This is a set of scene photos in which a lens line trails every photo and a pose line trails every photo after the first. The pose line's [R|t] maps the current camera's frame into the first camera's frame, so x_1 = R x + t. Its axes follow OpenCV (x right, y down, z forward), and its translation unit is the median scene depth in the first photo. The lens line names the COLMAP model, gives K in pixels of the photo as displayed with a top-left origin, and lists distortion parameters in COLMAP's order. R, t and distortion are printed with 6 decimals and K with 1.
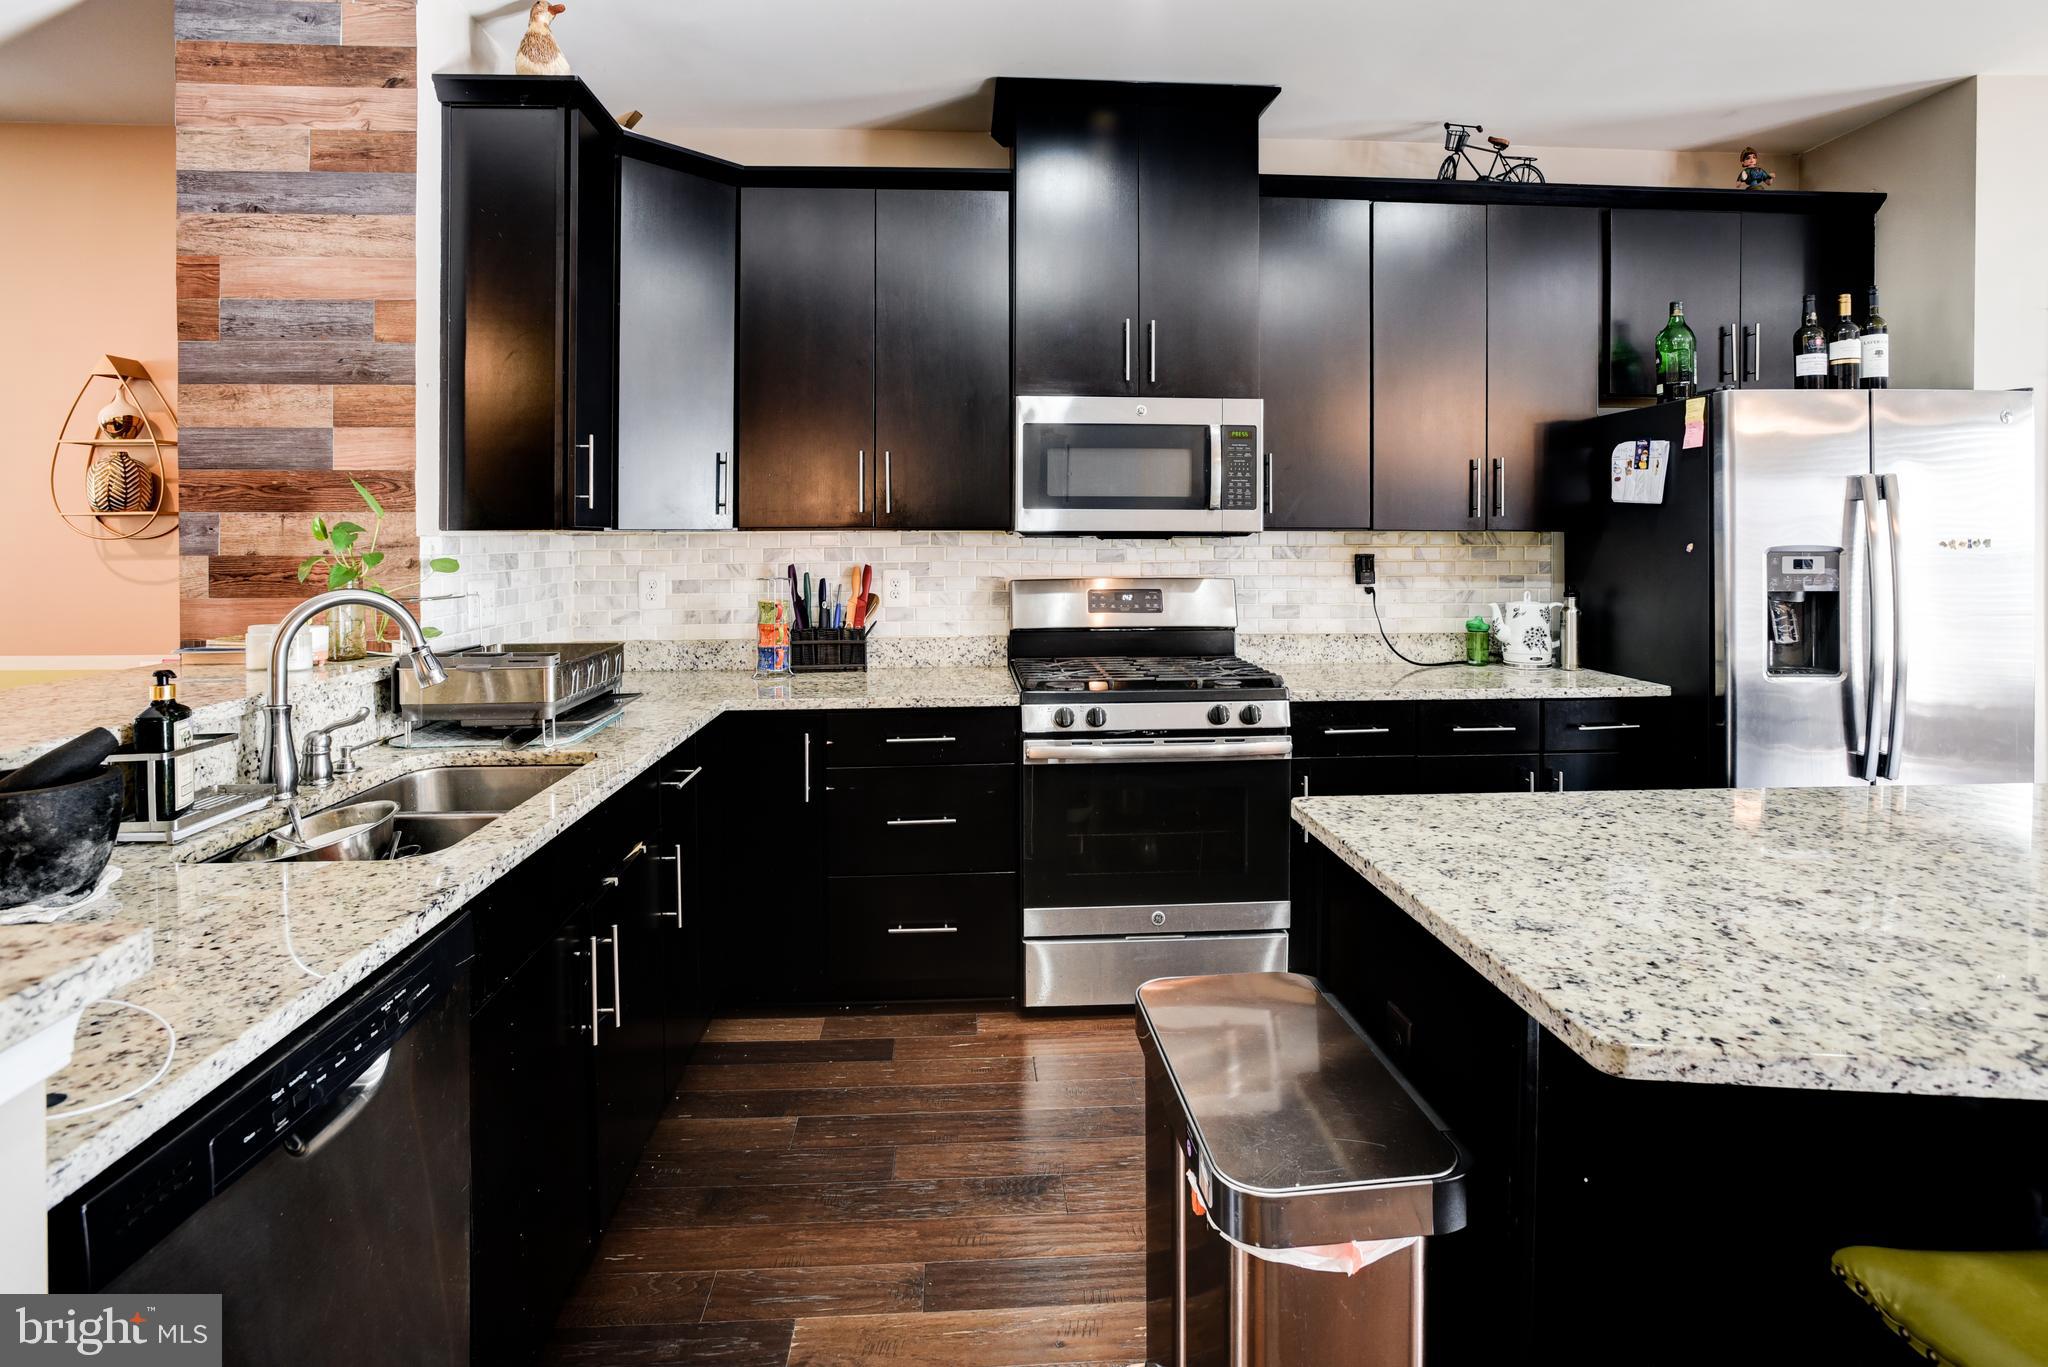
lens RADIAL K [[1052.2, 0, 1031.9], [0, 1052.2, 536.6], [0, 0, 1]] dist [-0.064190, 0.032290]
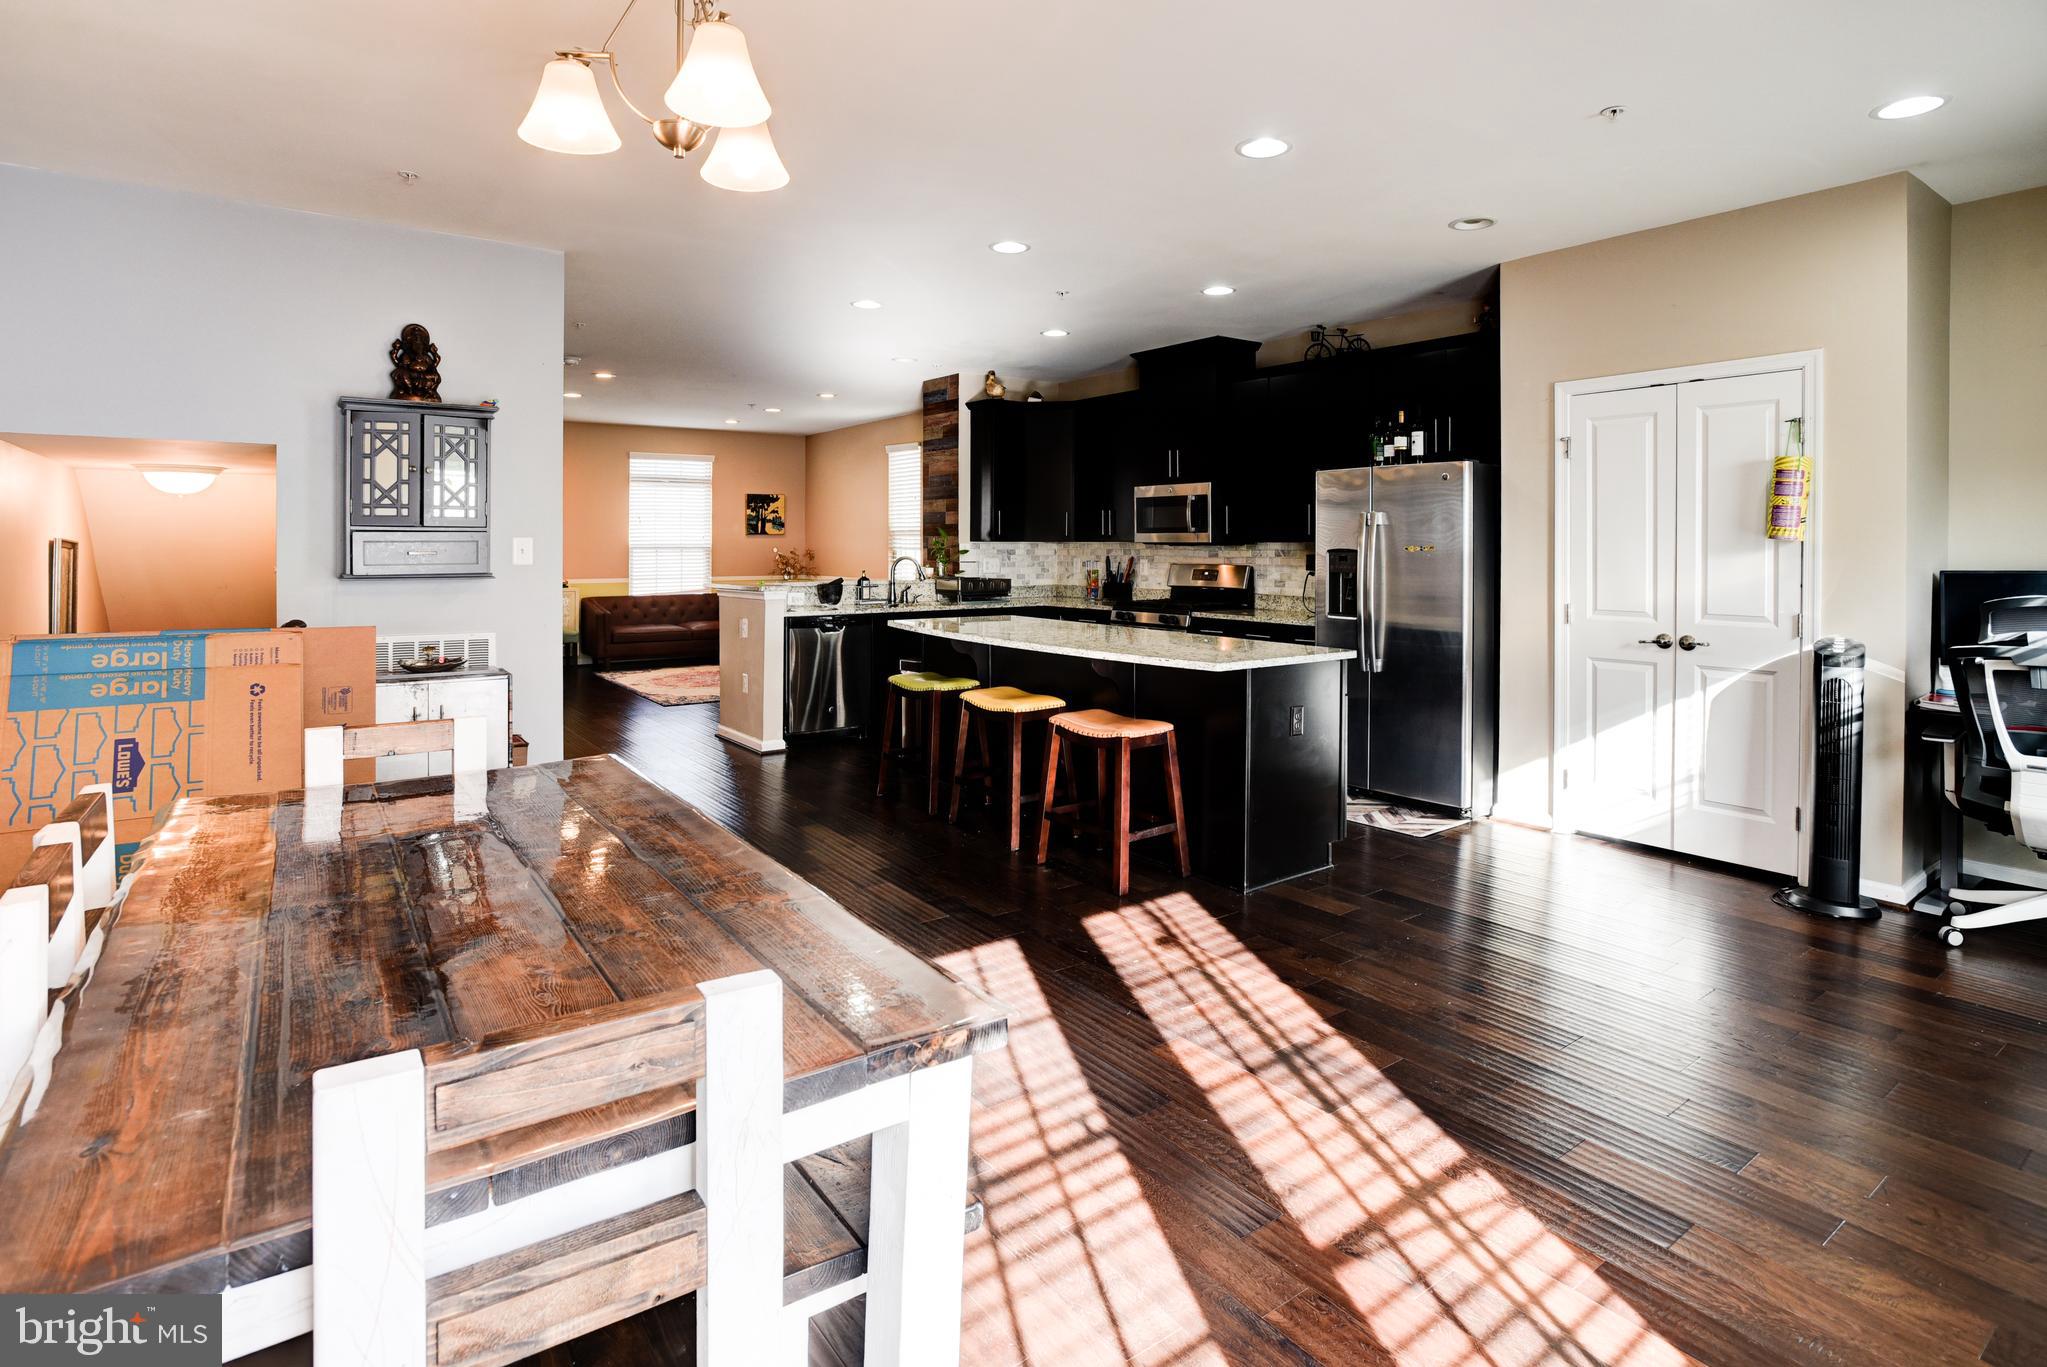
lens RADIAL K [[1066.5, 0, 993.4], [0, 1066.5, 543.0], [0, 0, 1]] dist [-0.041372, -0.000129]
pose [[0.506345, 0.002101, -0.862328, 2.514441], [-0.007760, 0.999968, -0.002120, 0.005688], [0.862296, 0.007765, 0.506345, -0.691087]]
